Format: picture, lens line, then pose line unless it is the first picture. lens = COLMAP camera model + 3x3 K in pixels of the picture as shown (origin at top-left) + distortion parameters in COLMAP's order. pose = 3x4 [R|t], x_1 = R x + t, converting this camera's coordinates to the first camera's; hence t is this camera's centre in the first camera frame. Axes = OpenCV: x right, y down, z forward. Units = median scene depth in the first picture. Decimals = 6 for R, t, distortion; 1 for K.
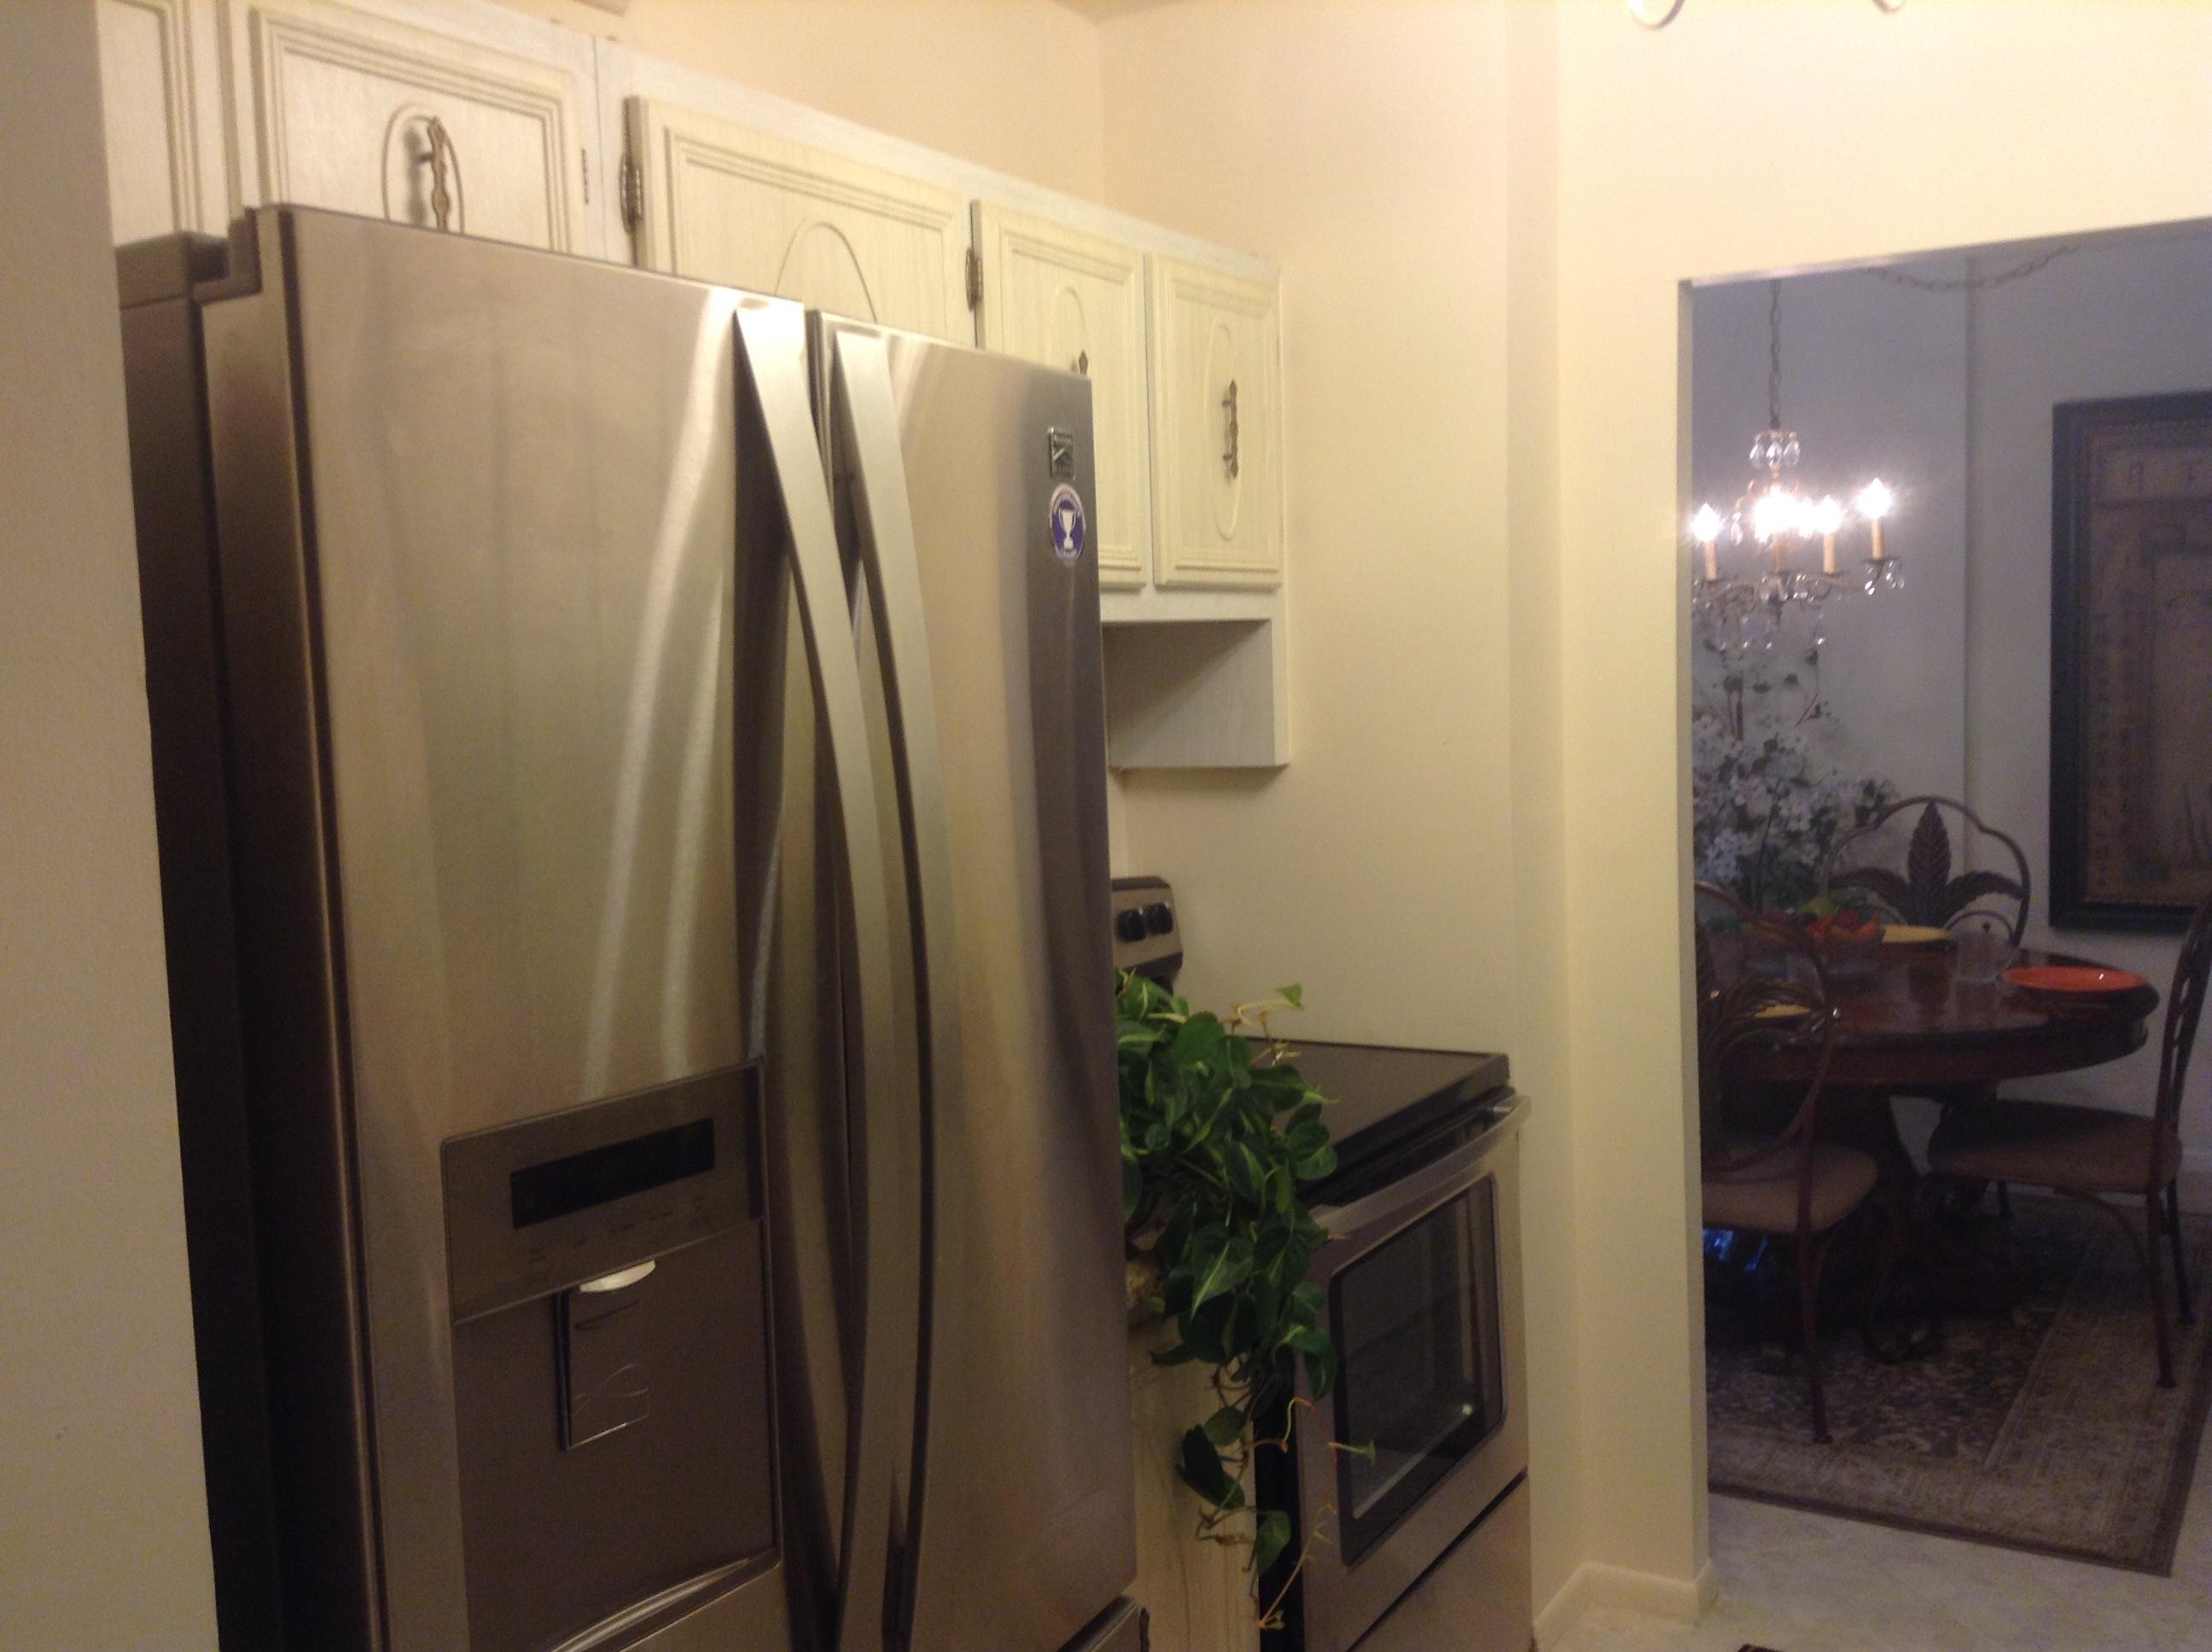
lens RADIAL K [[2104.8, 0, 1106.9], [0, 2104.8, 814.8], [0, 0, 1]] dist [0.032417, 0.000000]
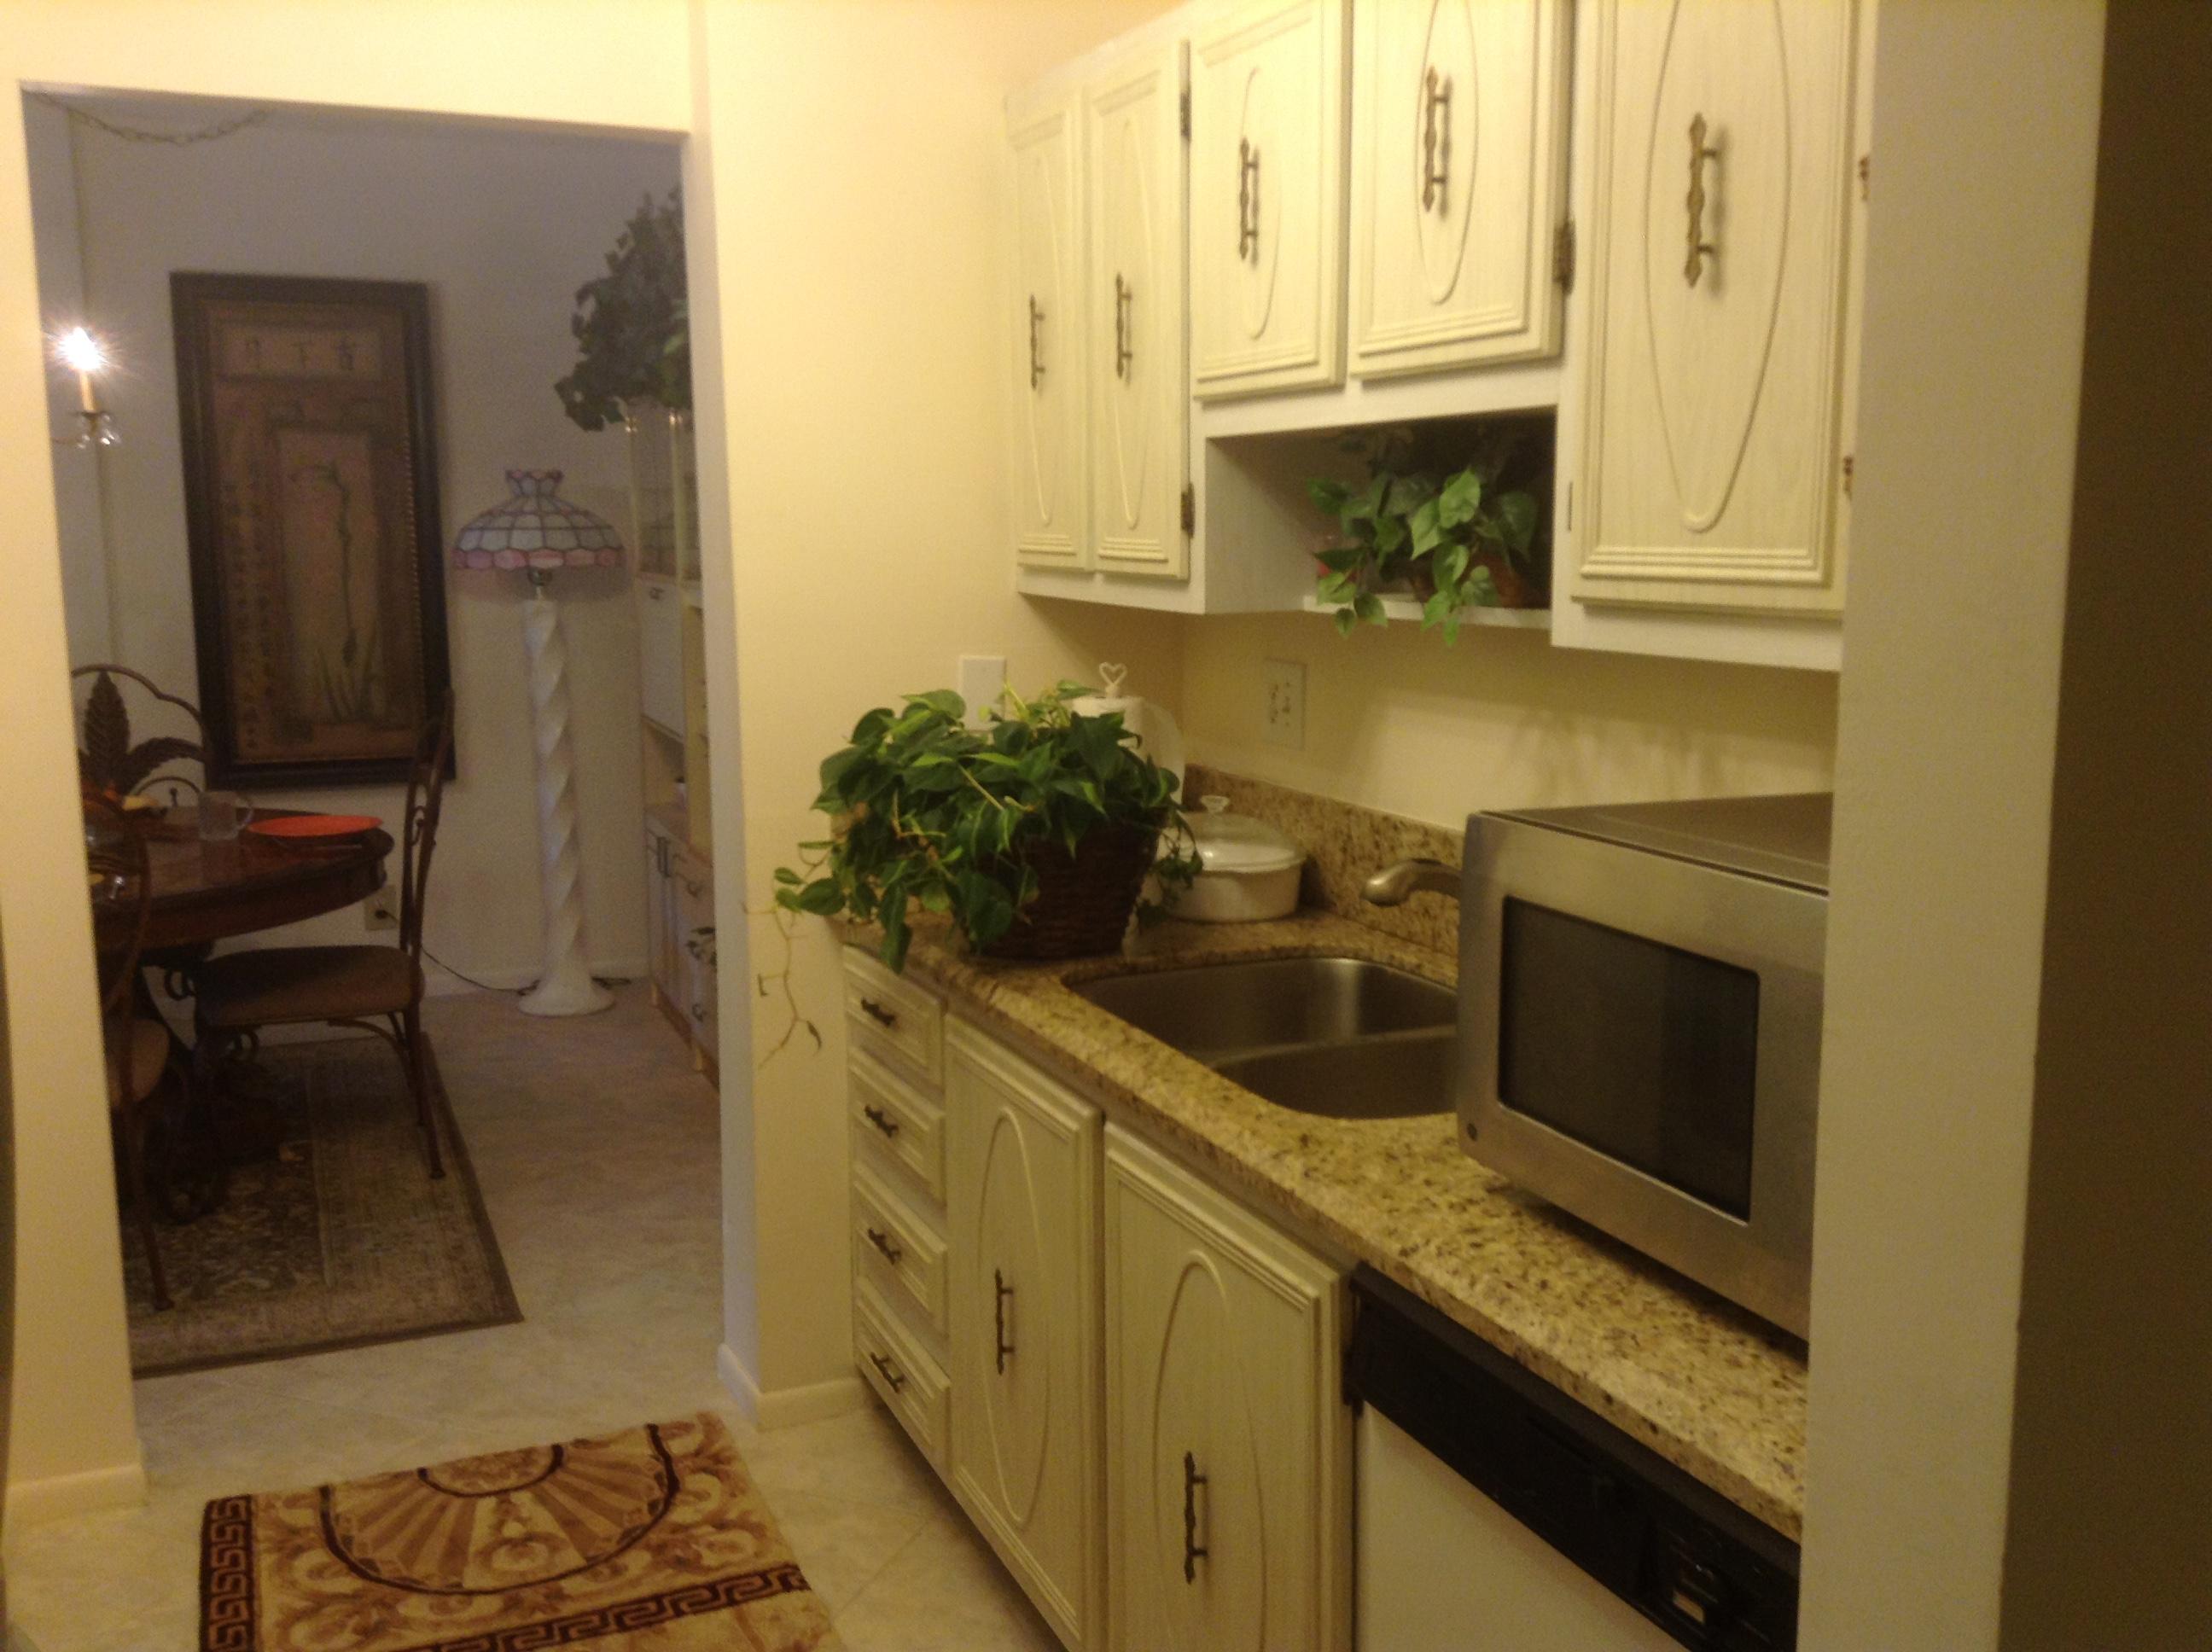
lens RADIAL K [[2104.8, 0, 1107.7], [0, 2104.8, 847.7], [0, 0, 1]] dist [0.032417, 0.000000]
pose [[0.592506, -0.099112, 0.799445, -0.133759], [0.046168, 0.994949, 0.089132, 0.010205], [-0.804242, -0.015903, 0.594090, 0.045628]]
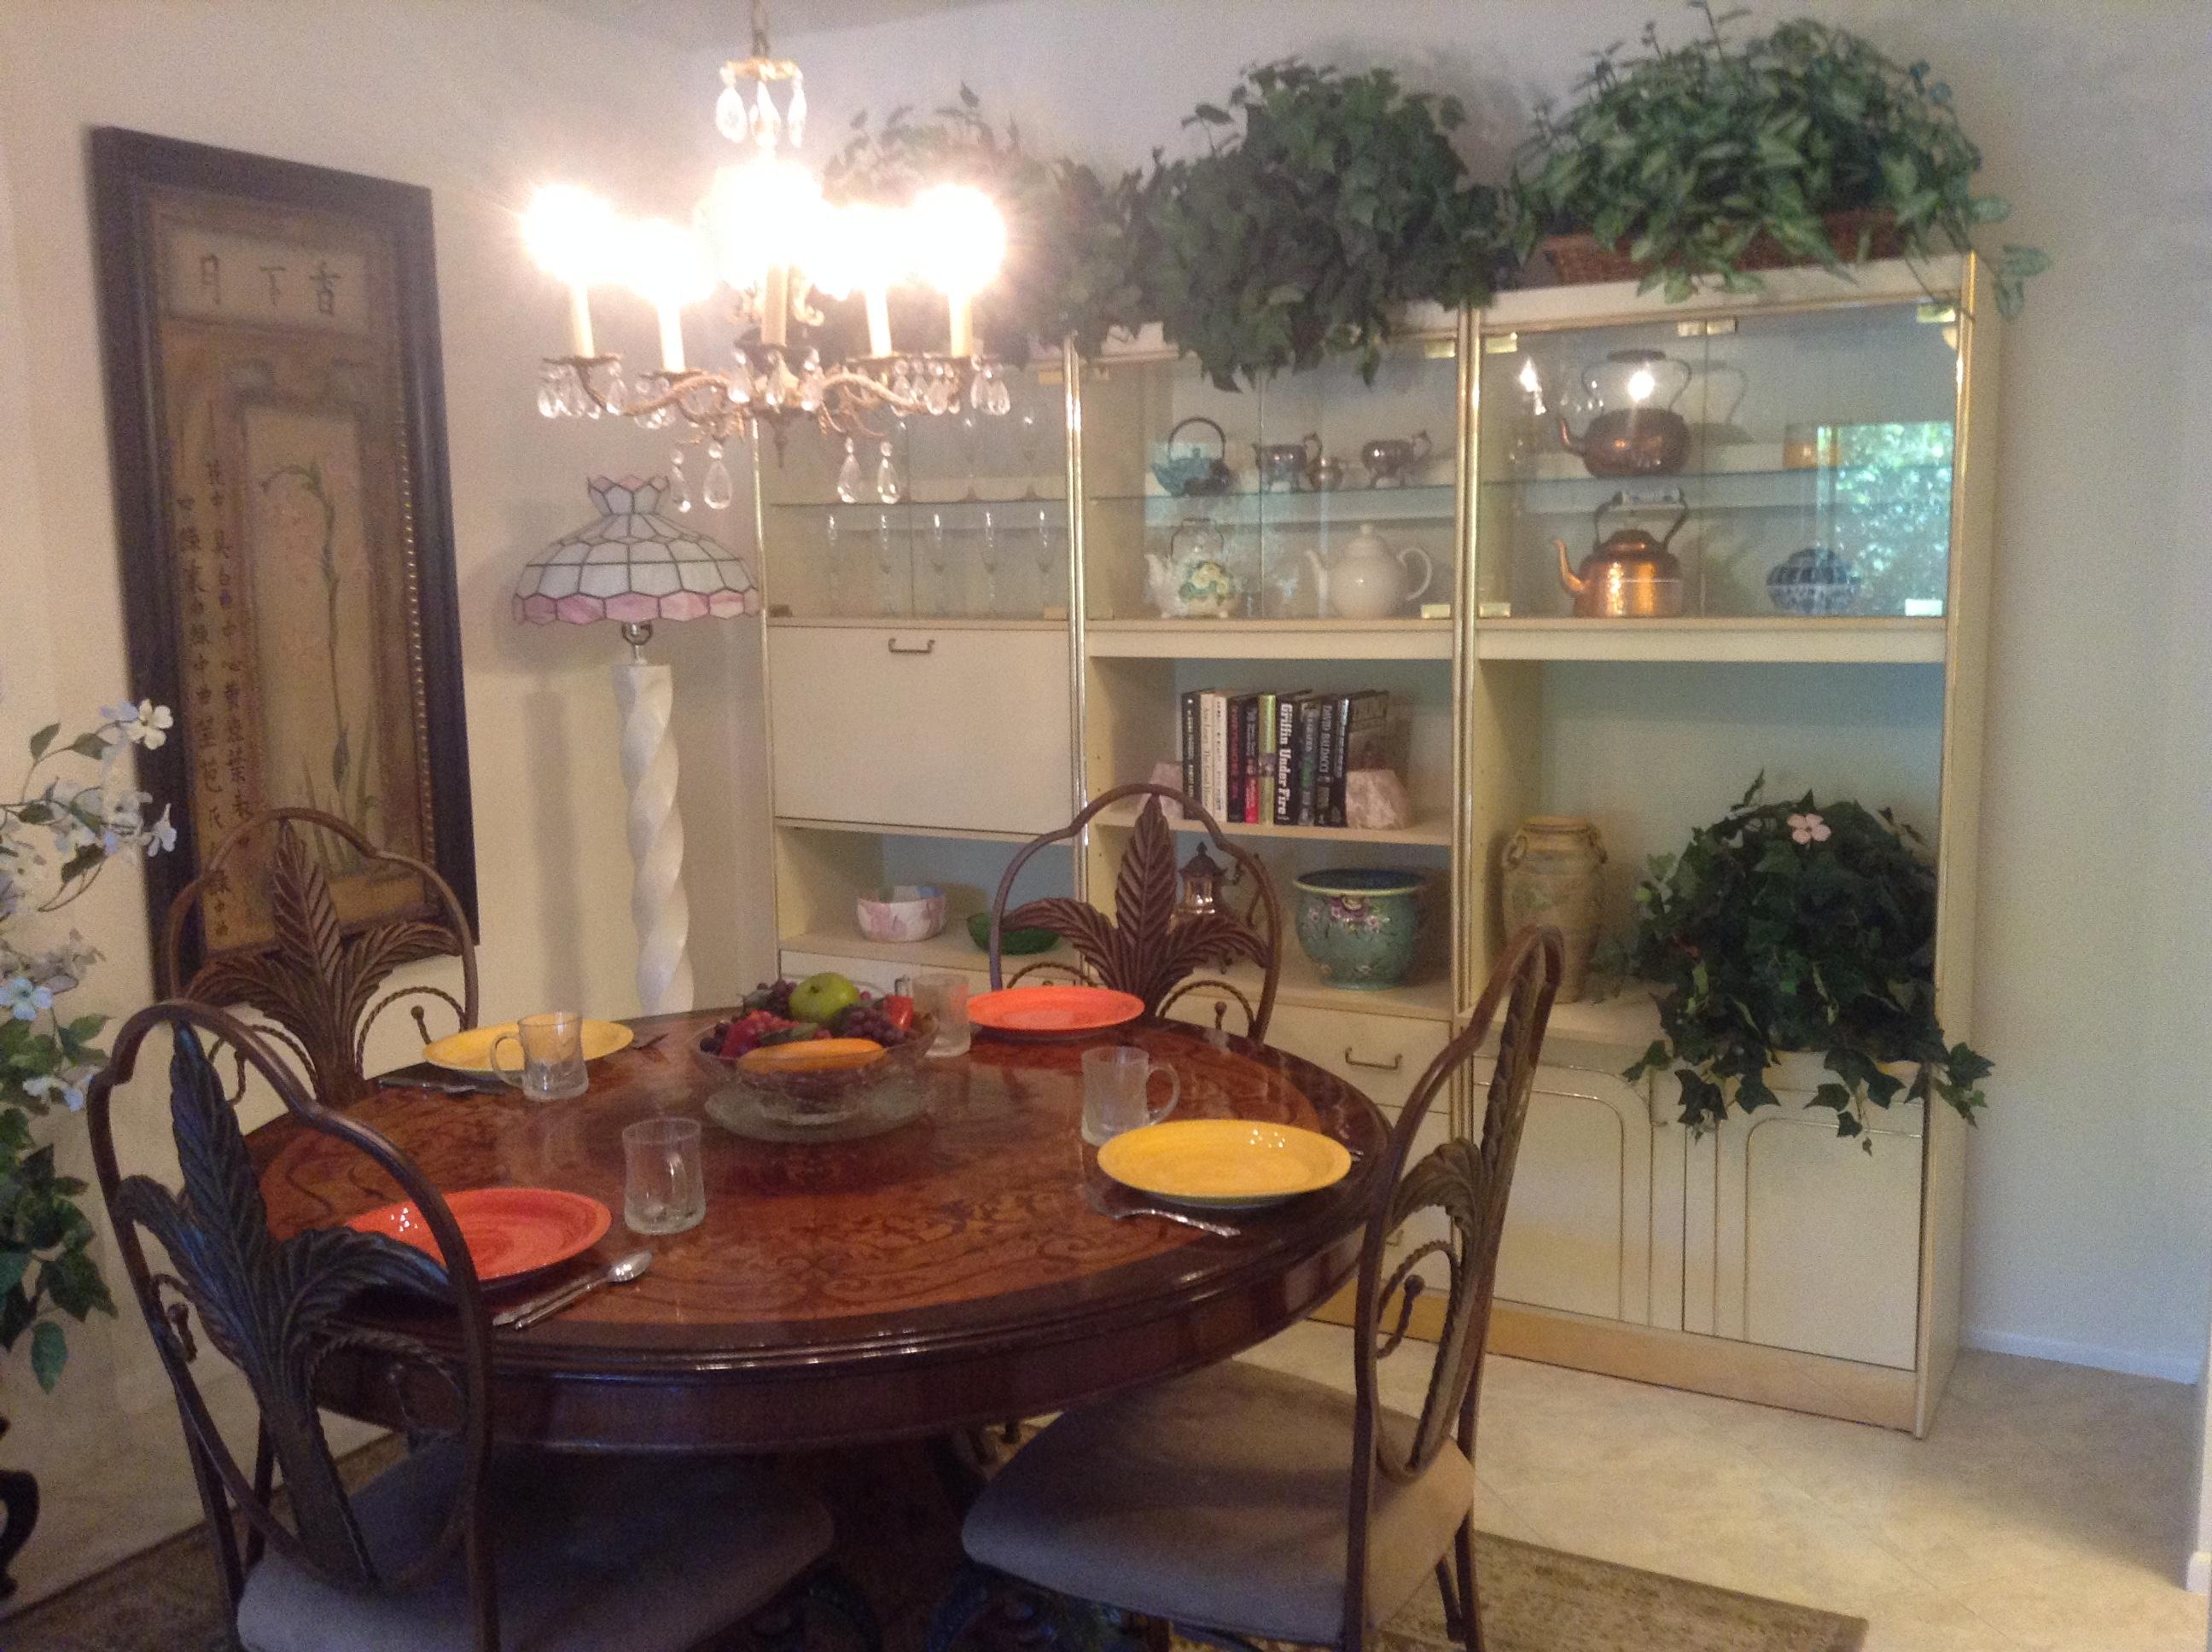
lens RADIAL K [[2104.8, 0, 1104.1], [0, 2104.8, 837.6], [0, 0, 1]] dist [0.032417, 0.000000]
pose [[-0.054143, -0.107223, 0.992760, -0.181943], [0.093499, 0.989305, 0.111949, -0.045347], [-0.994146, 0.098883, -0.043538, 0.859264]]
